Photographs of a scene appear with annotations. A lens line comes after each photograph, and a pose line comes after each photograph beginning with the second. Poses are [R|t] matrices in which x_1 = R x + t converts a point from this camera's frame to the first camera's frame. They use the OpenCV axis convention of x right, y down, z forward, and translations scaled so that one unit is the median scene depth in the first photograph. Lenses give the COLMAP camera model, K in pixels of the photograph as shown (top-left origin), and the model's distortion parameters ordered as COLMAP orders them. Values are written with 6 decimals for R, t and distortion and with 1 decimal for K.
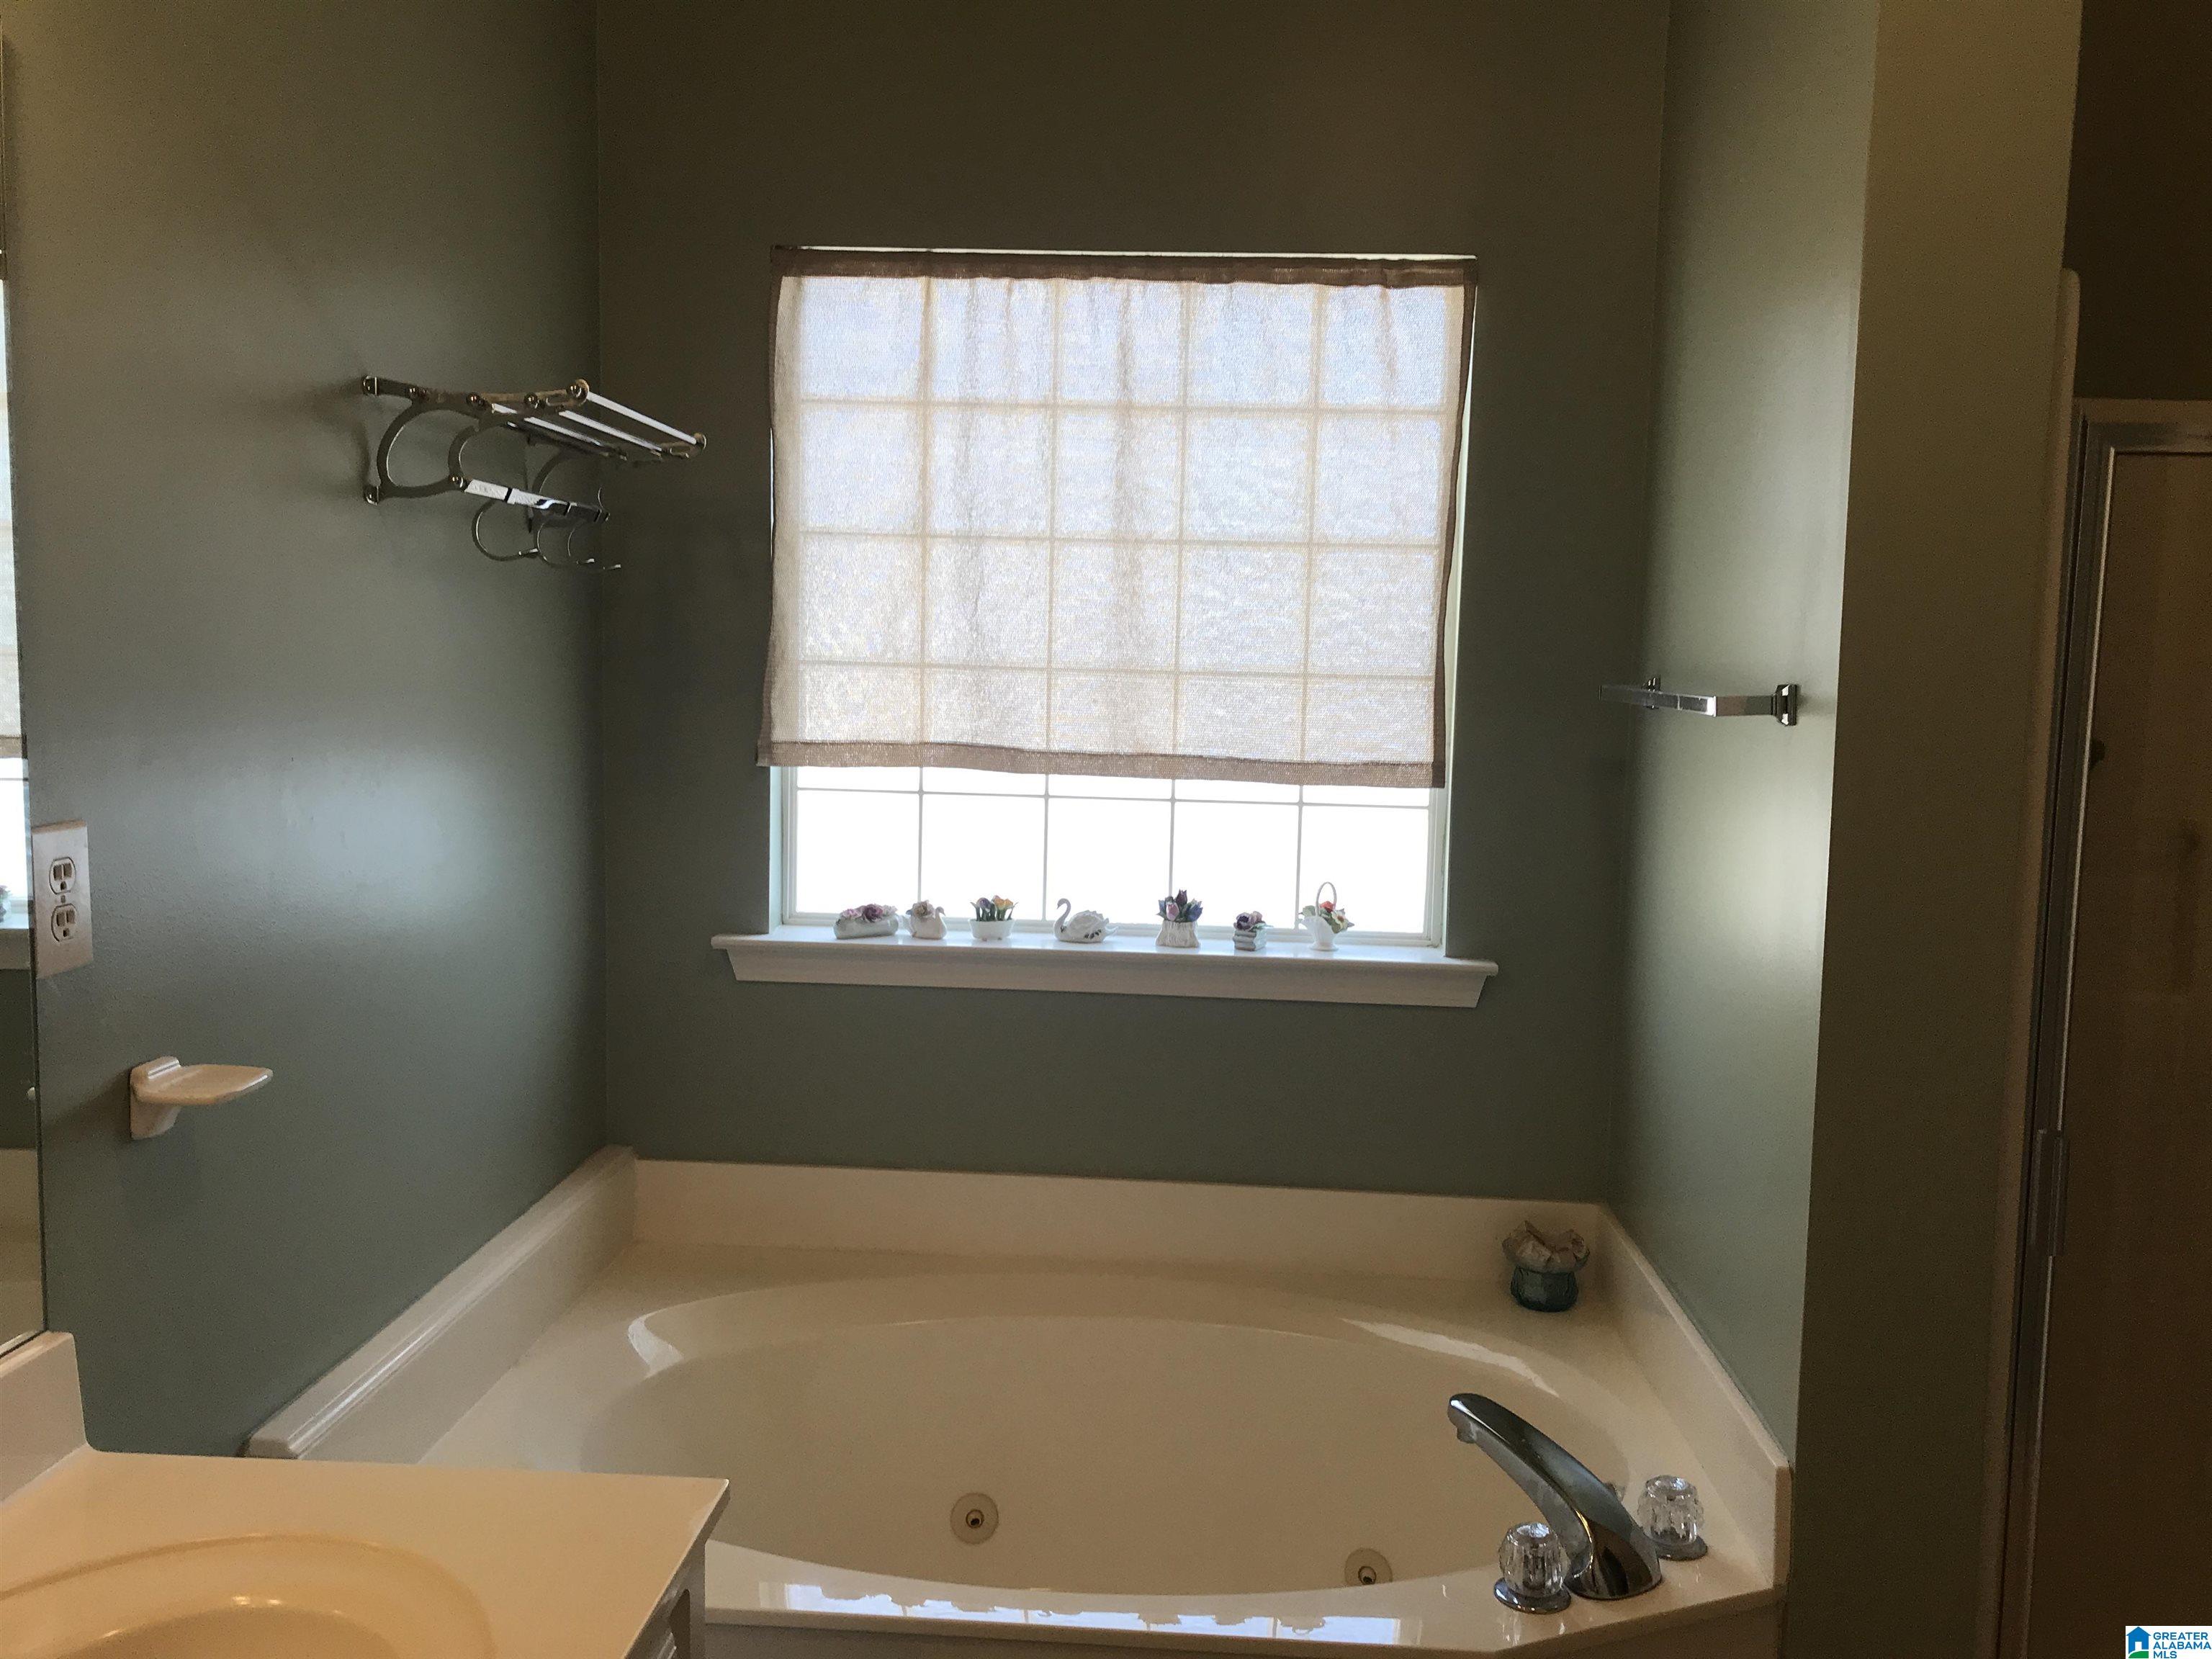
lens RADIAL K [[1826.5, 0, 1101.3], [0, 1826.5, 837.4], [0, 0, 1]] dist [0.050046, -0.061658]
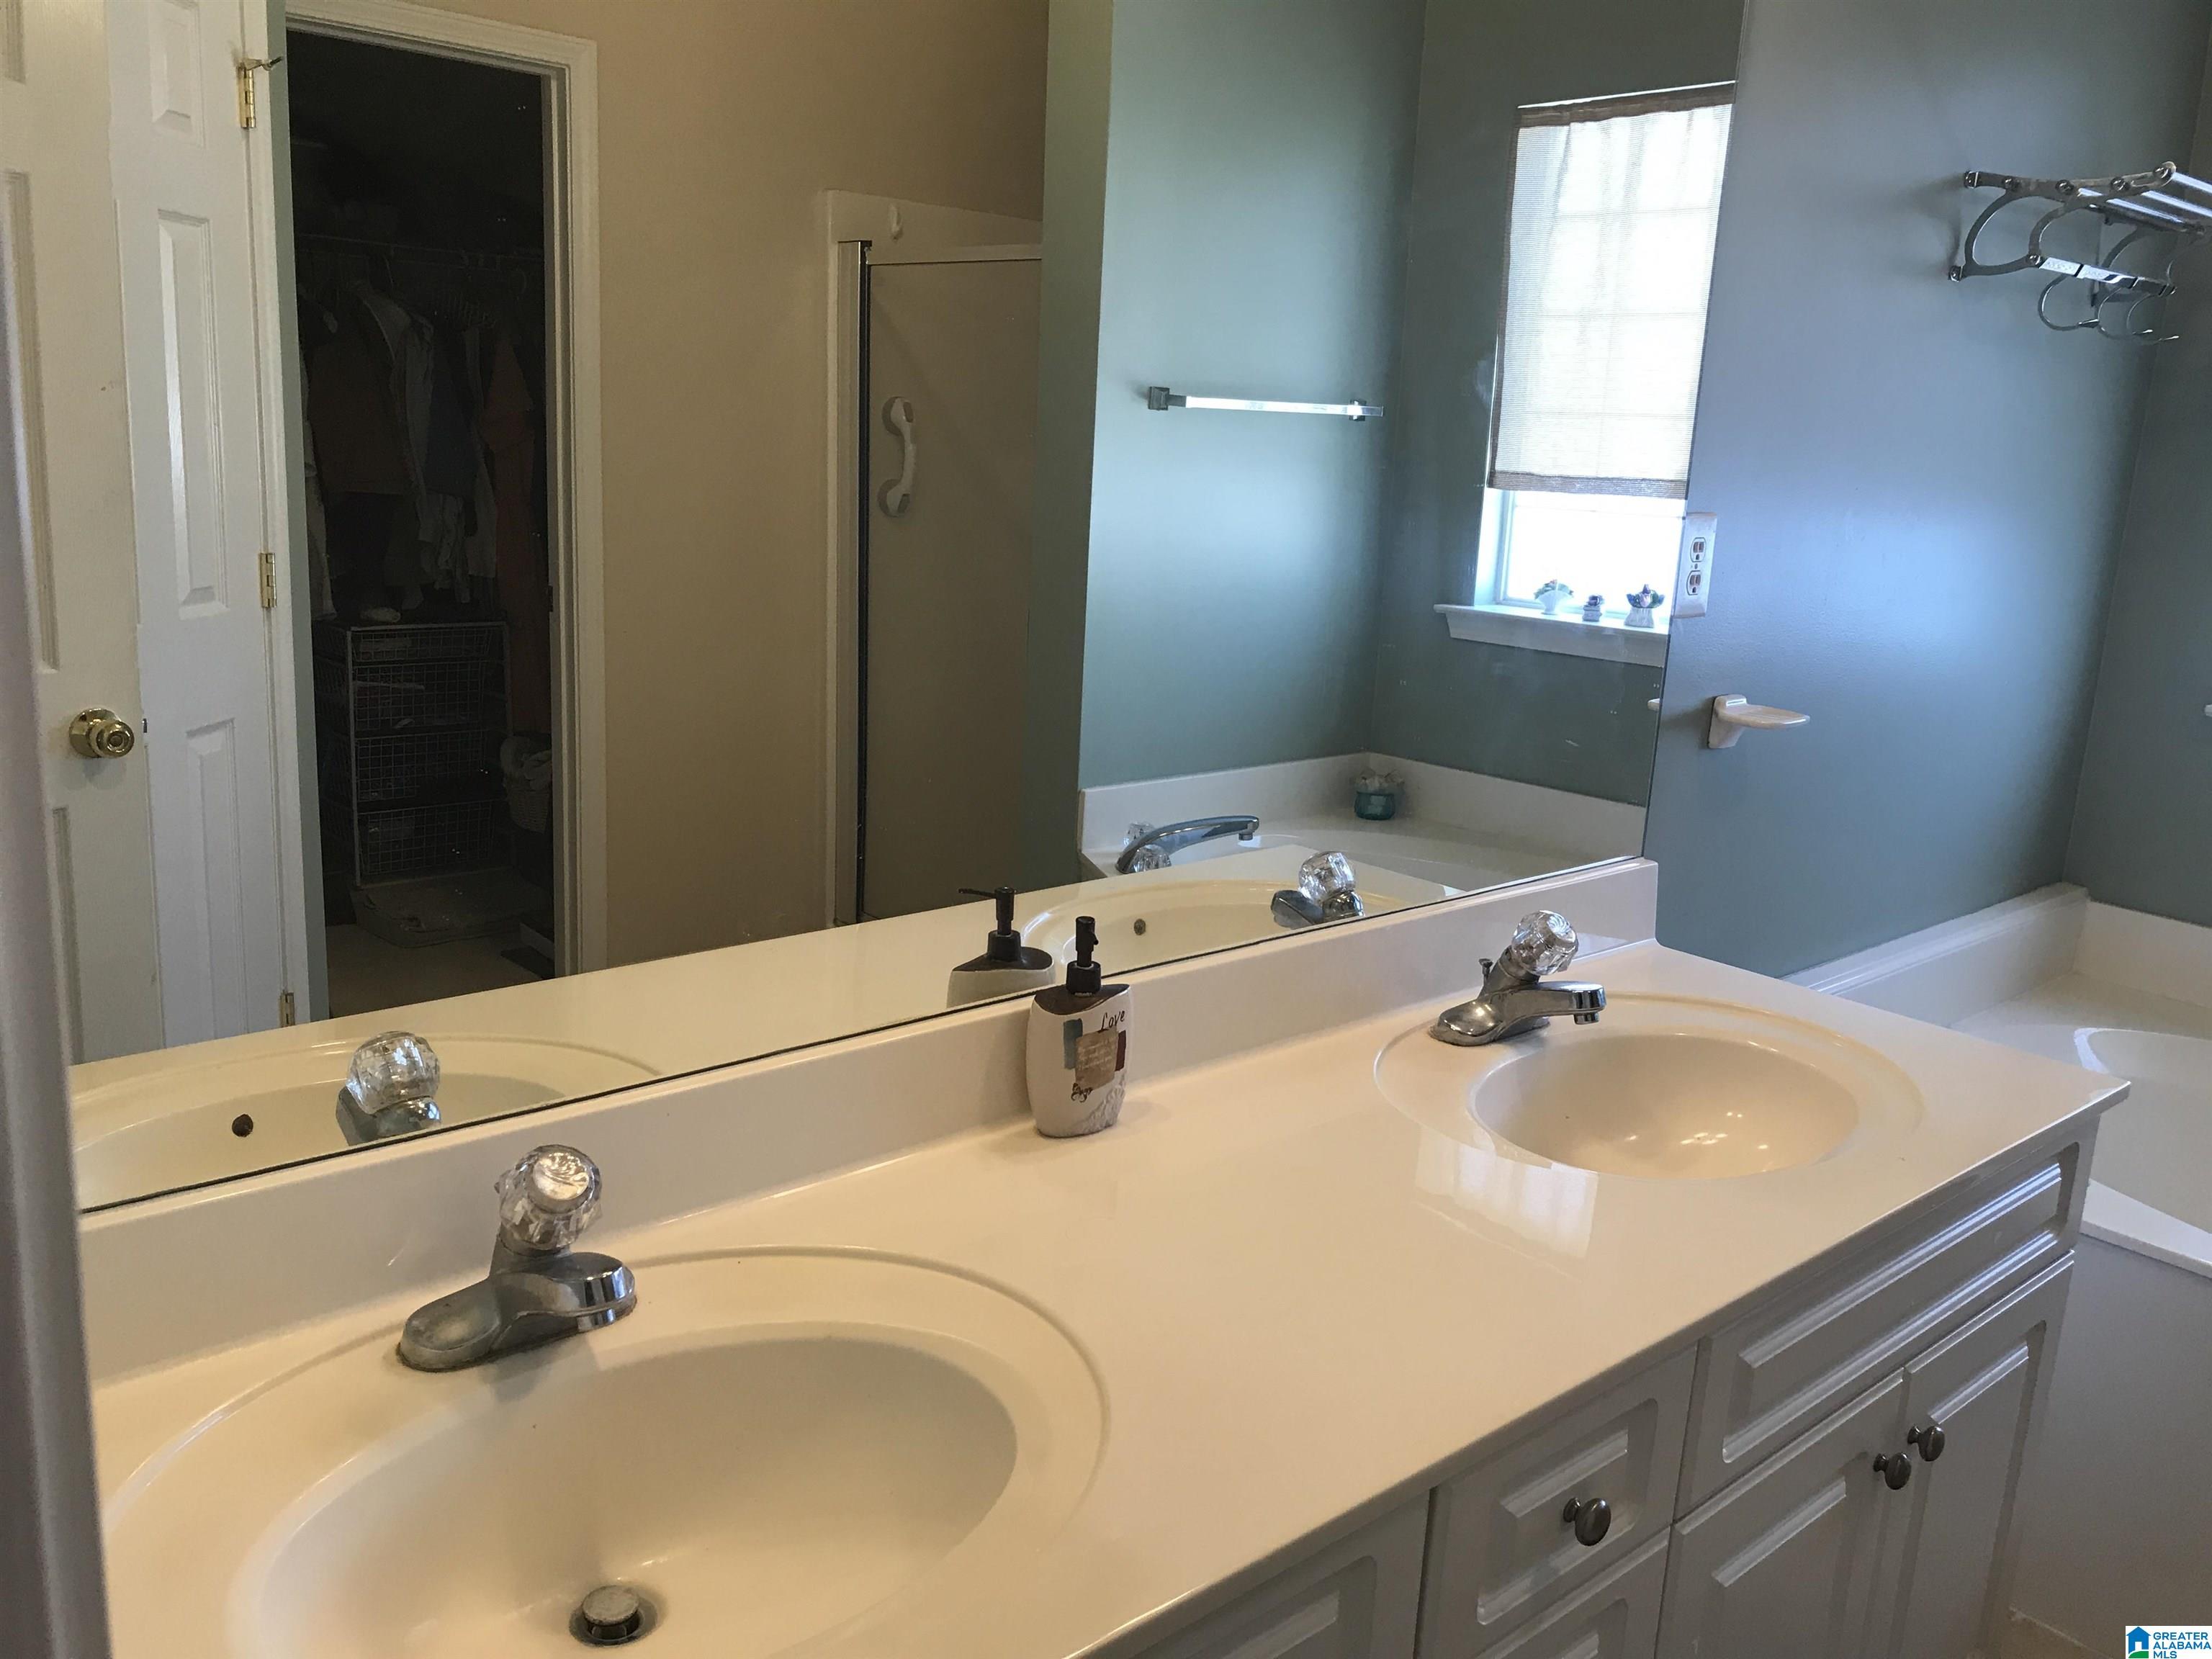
lens RADIAL K [[1826.5, 0, 1105.4], [0, 1826.5, 834.6], [0, 0, 1]] dist [0.050046, -0.061658]
pose [[0.716782, 0.178264, -0.674126, 0.075383], [-0.108457, 0.983505, 0.144755, 0.055839], [0.688811, -0.030644, 0.724293, -0.247272]]
